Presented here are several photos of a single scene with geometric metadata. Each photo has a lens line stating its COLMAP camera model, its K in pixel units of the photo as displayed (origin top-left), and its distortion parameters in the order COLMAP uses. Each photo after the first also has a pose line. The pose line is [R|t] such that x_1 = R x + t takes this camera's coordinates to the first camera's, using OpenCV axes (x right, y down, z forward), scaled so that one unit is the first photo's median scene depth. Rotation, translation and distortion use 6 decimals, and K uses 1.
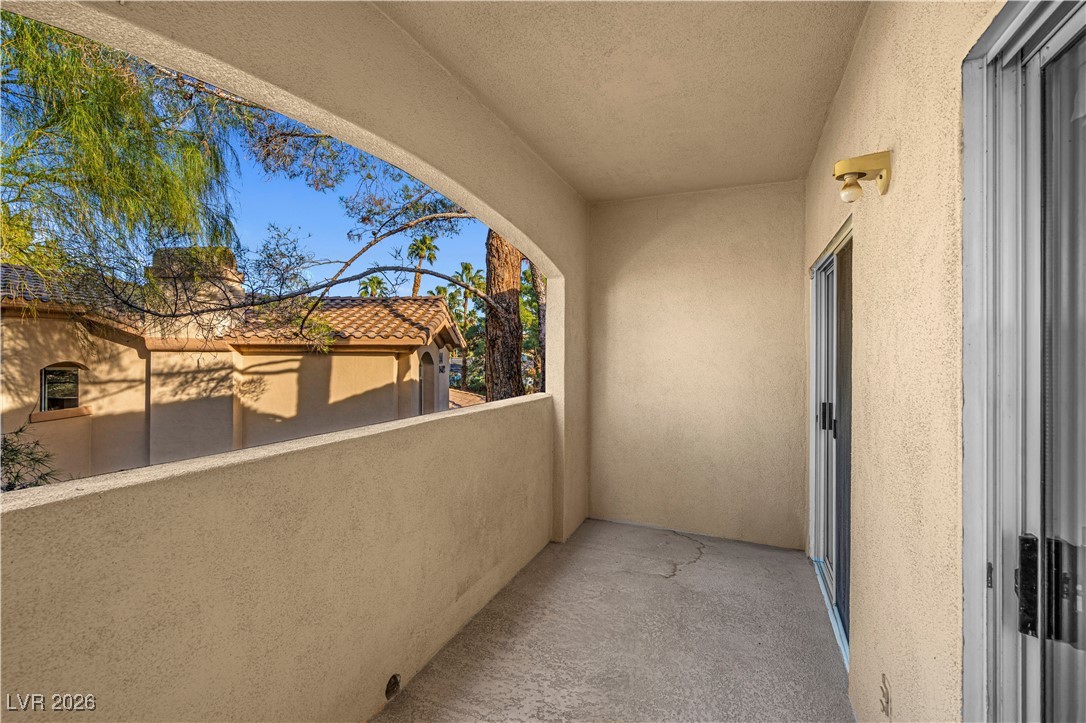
lens RADIAL K [[493.7, 0, 541.5], [0, 493.7, 351.5], [0, 0, 1]] dist [-0.000456, 0.000368]
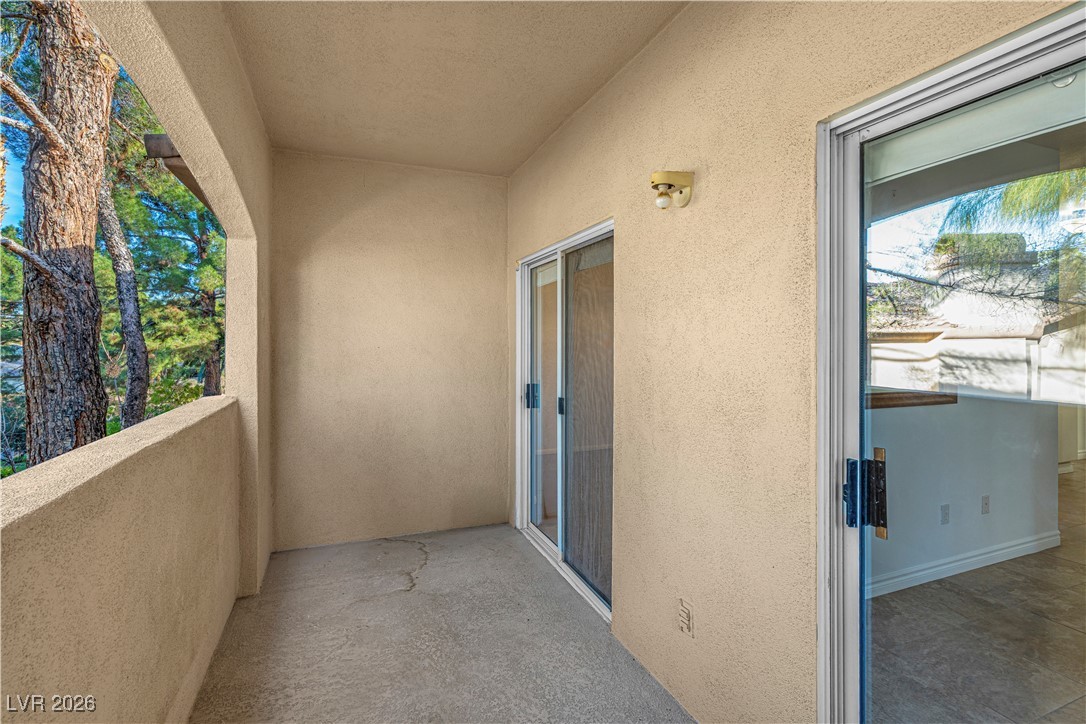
lens RADIAL K [[511.5, 0, 544.9], [0, 511.5, 342.2], [0, 0, 1]] dist [-0.001147, 0.000593]
pose [[0.713136, -0.008286, 0.700977, -0.199250], [0.004776, 0.999964, 0.006961, 0.002174], [-0.701010, -0.001616, 0.713150, 0.152495]]
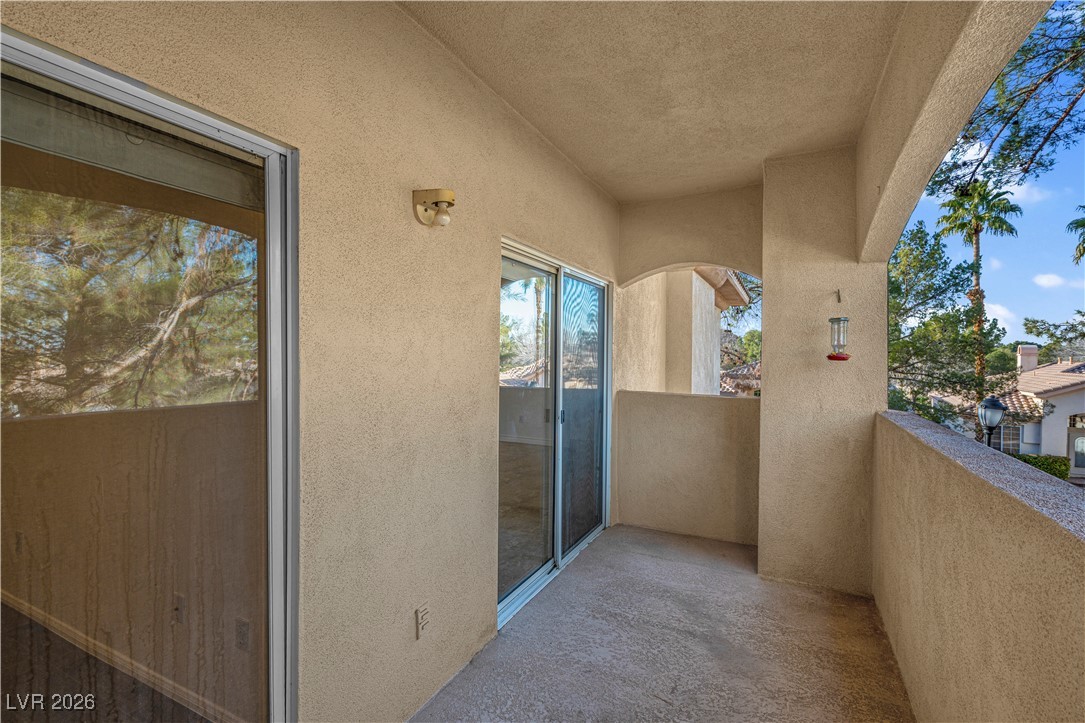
lens RADIAL K [[501.2, 0, 542.5], [0, 501.2, 361.5], [0, 0, 1]] dist [-0.000135, 0.000507]
pose [[-0.997542, -0.017255, 0.067916, 0.130004], [-0.016440, 0.999786, 0.012550, 0.003018], [-0.068118, 0.011402, -0.997612, 1.001889]]
